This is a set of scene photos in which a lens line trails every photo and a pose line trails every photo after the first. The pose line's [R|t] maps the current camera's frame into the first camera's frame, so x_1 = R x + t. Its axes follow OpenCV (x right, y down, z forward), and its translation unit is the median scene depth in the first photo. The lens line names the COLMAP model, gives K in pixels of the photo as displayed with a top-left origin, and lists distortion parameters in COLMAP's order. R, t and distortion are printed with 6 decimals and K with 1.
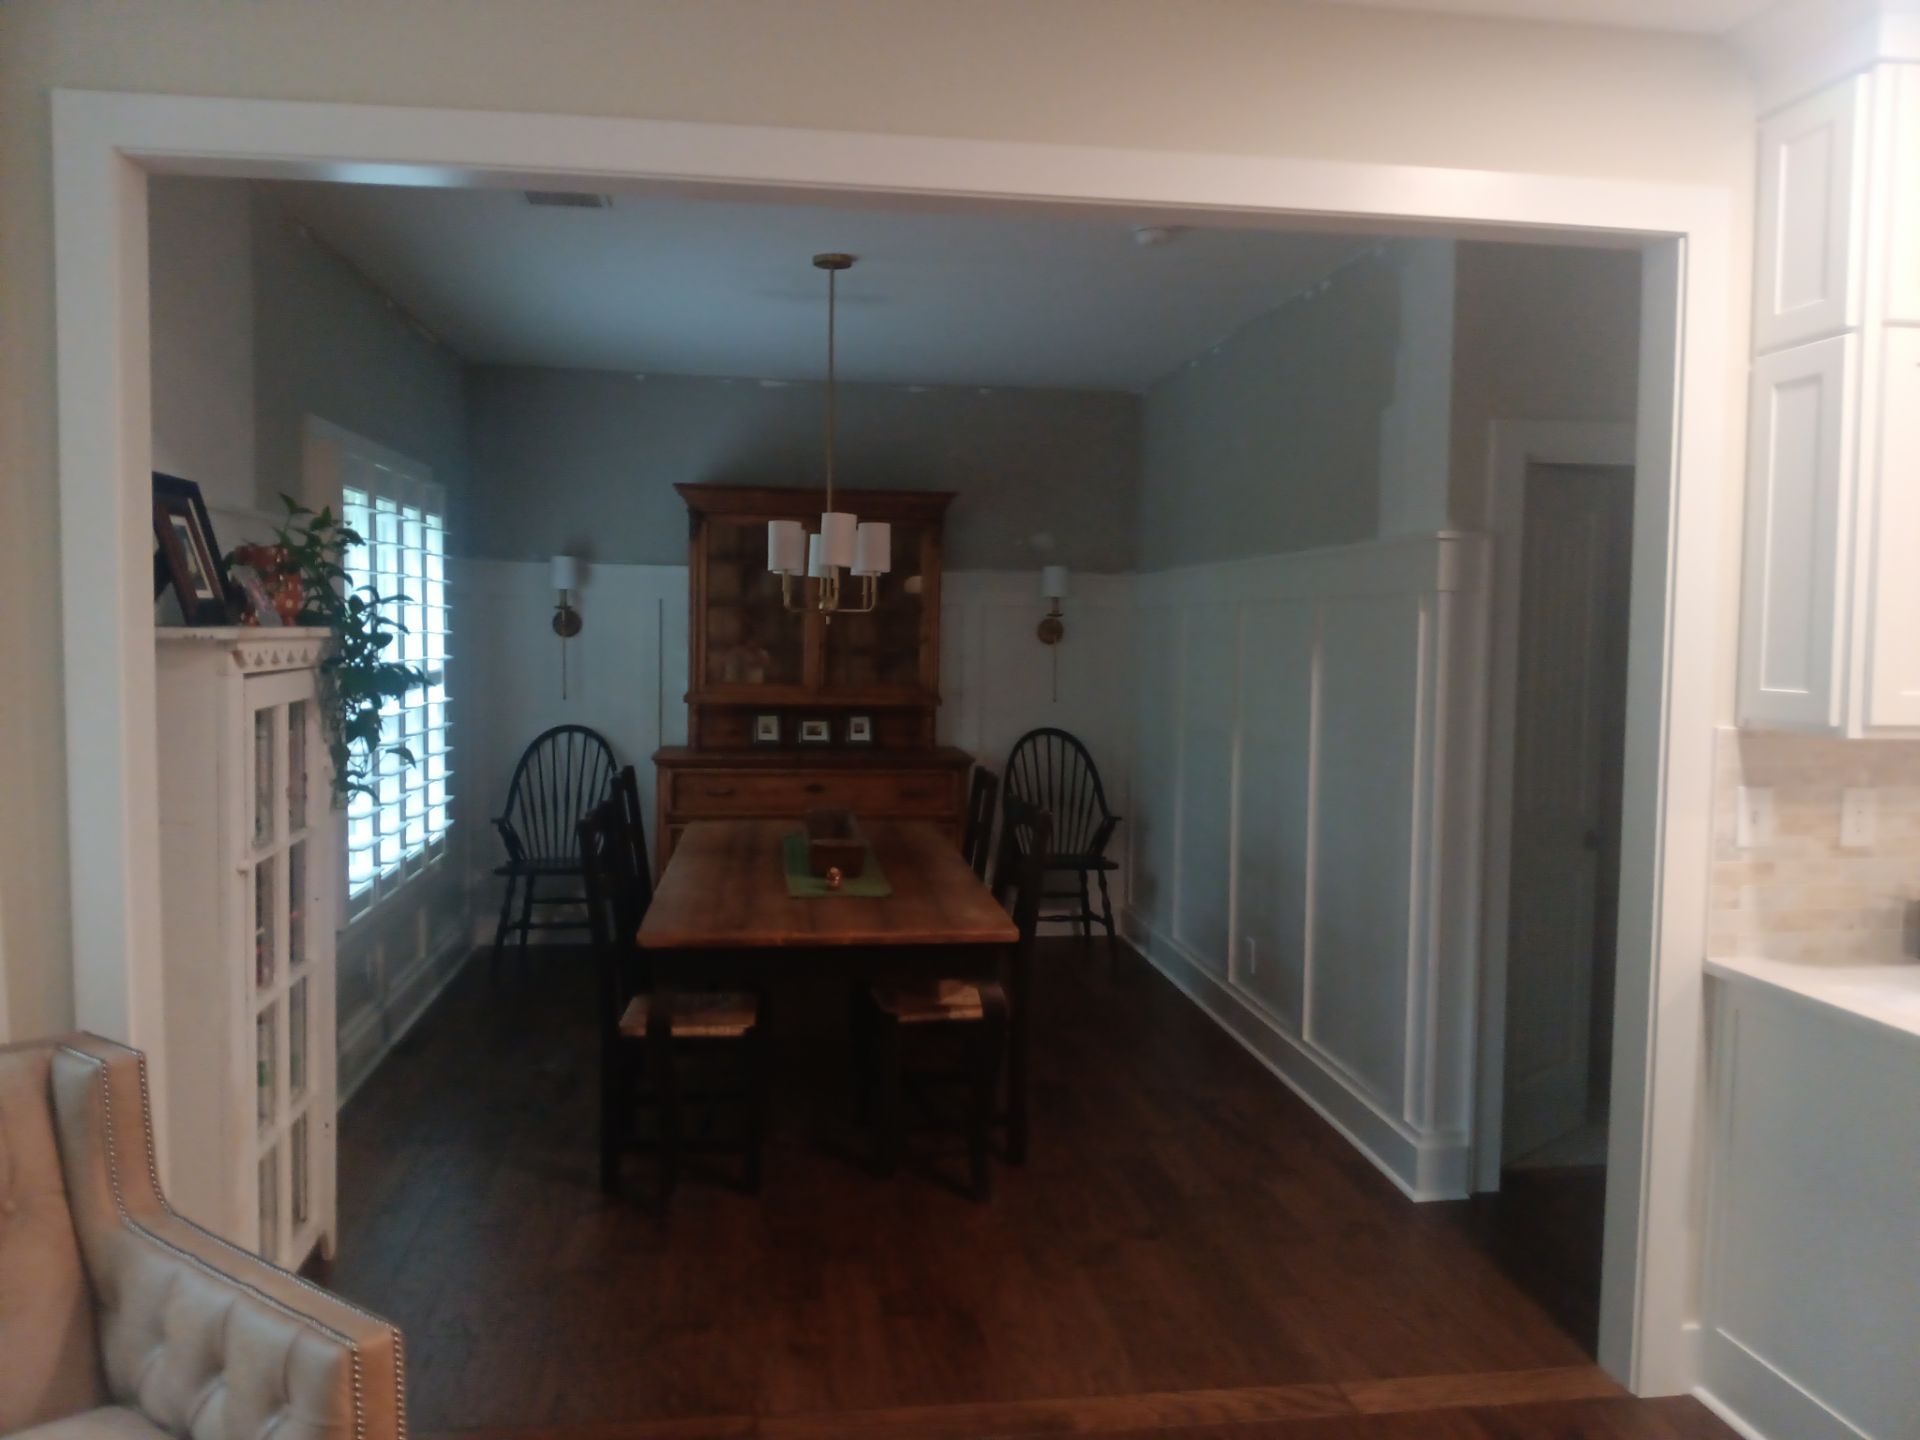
lens RADIAL K [[1463.1, 0, 960.0], [0, 1463.1, 720.0], [0, 0, 1]] dist [0.092394, -0.181569]
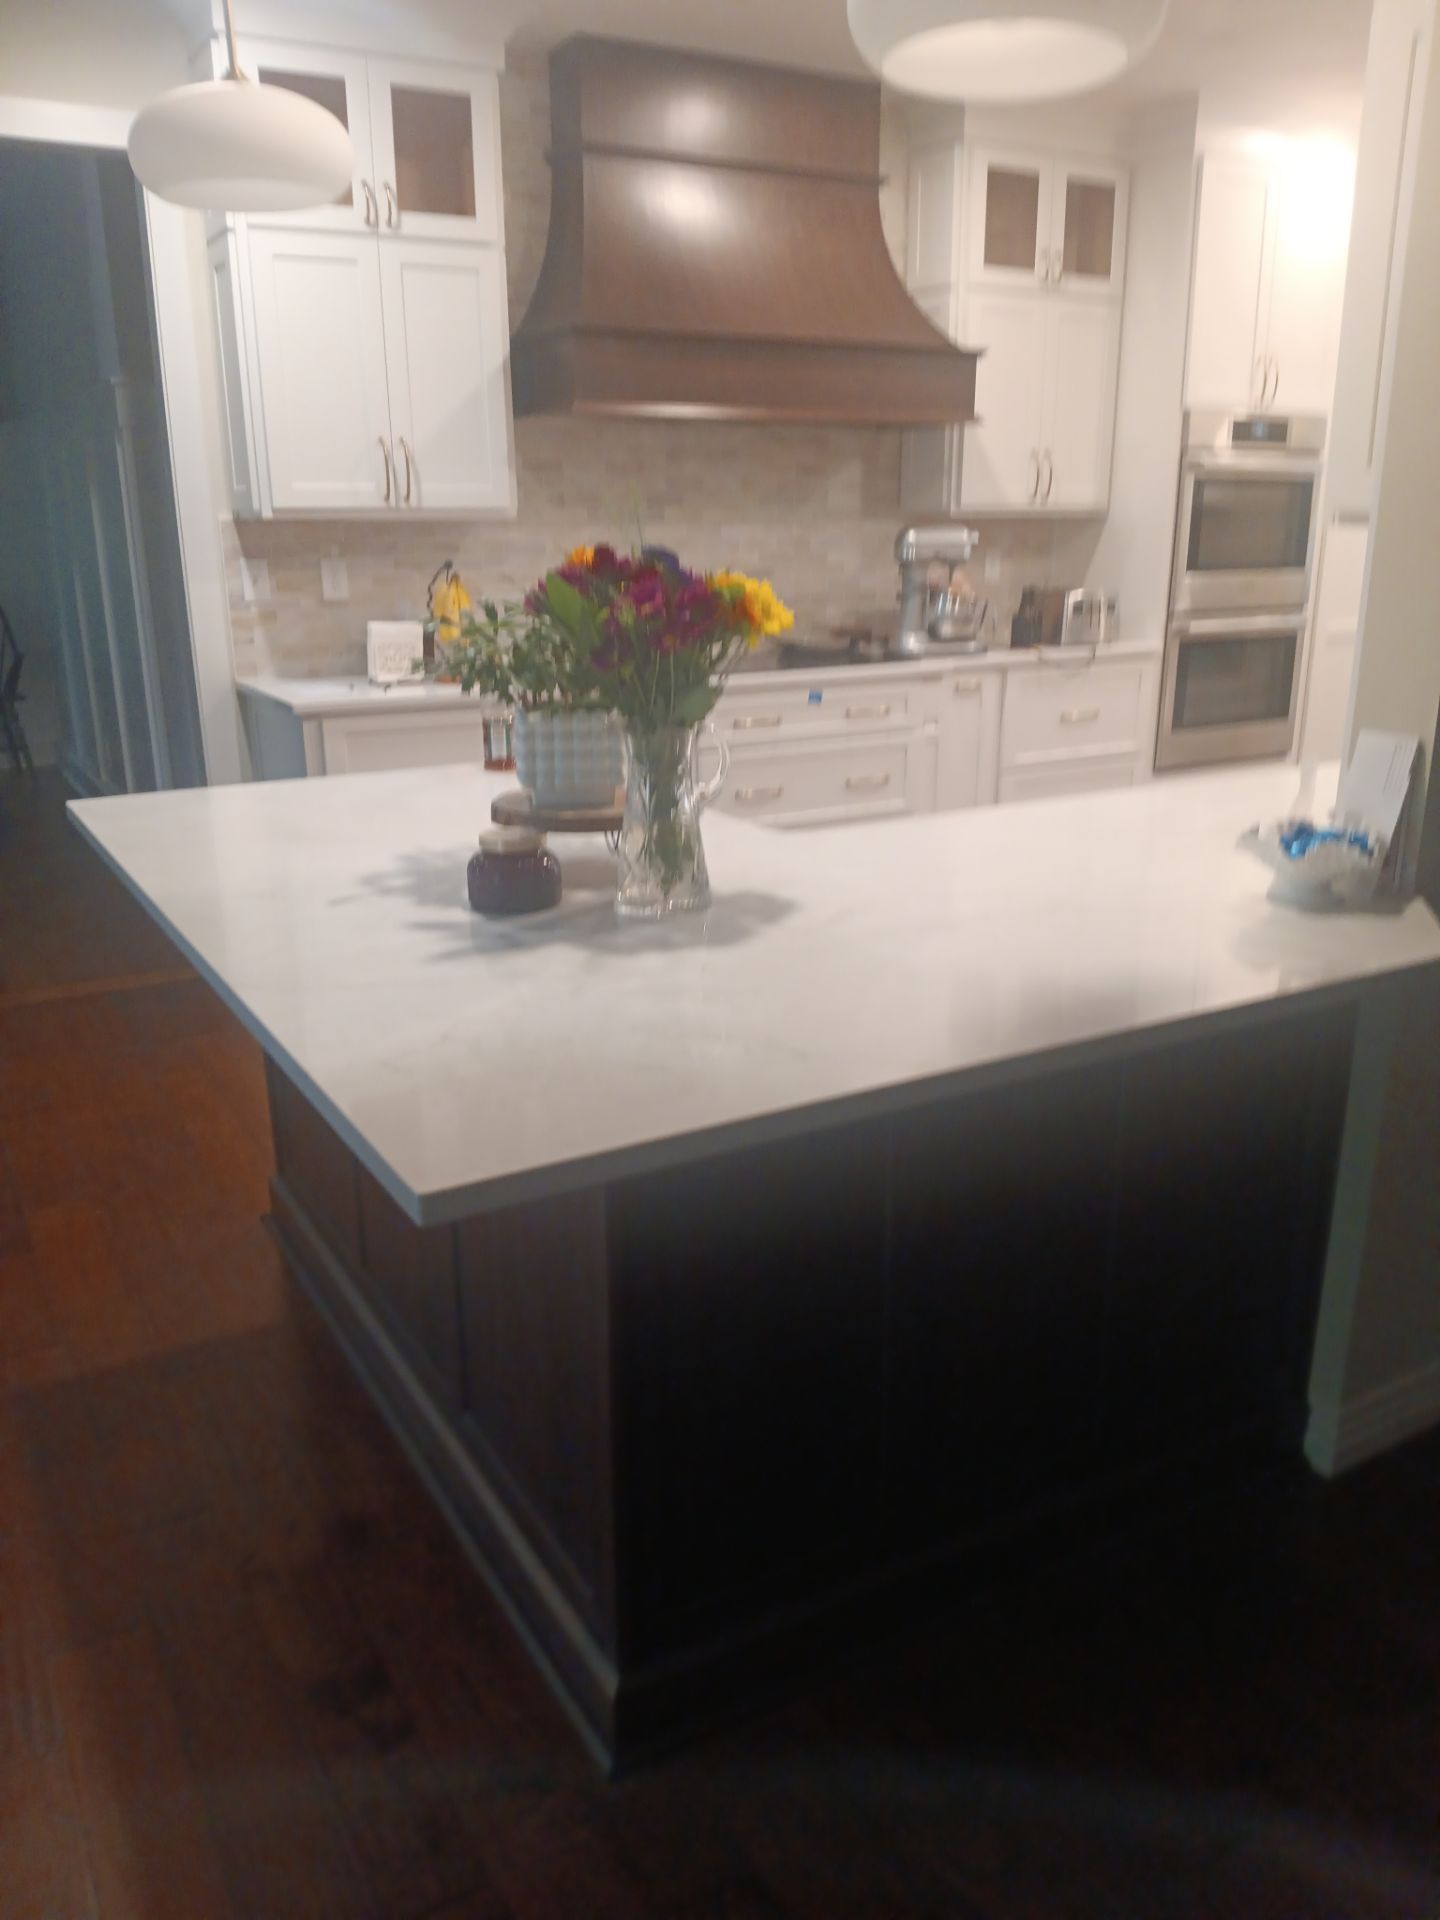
lens RADIAL K [[1463.1, 0, 732.4], [0, 1463.1, 963.1], [0, 0, 1]] dist [0.092394, -0.181569]
pose [[0.924862, -0.130802, 0.357102, 0.296675], [0.042229, 0.968506, 0.245381, 0.069769], [-0.377952, -0.211864, 0.901258, -0.451310]]
